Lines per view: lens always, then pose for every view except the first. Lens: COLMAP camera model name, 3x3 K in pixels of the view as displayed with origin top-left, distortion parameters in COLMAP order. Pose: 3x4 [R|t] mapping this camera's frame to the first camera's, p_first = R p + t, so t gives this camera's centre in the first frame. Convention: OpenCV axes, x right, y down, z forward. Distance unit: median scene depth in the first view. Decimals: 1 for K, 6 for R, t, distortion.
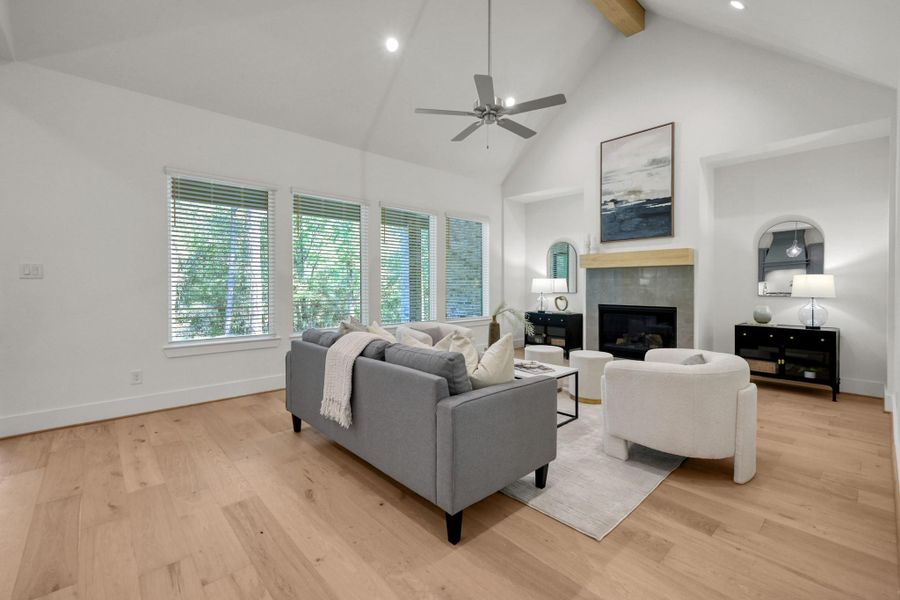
lens RADIAL K [[465.3, 0, 442.0], [0, 465.3, 297.8], [0, 0, 1]] dist [-0.004321, -0.000530]
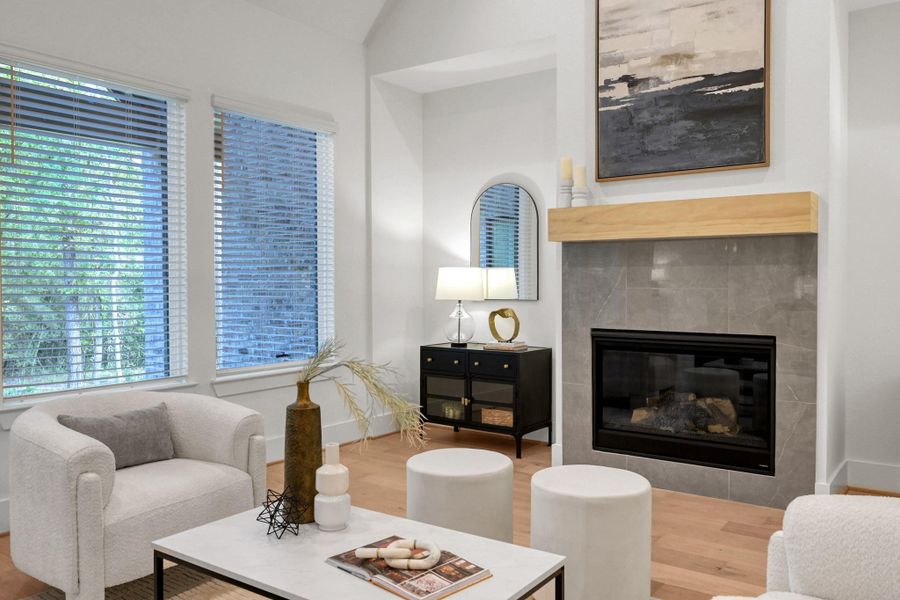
lens RADIAL K [[399.9, 0, 450.0], [0, 399.9, 300.0], [0, 0, 1]] dist [-0.000361, -0.000027]
pose [[0.990282, -0.009781, 0.138728, 0.159190], [0.006060, 0.999611, 0.027216, -0.022104], [-0.138940, -0.026111, 0.989956, 0.655020]]
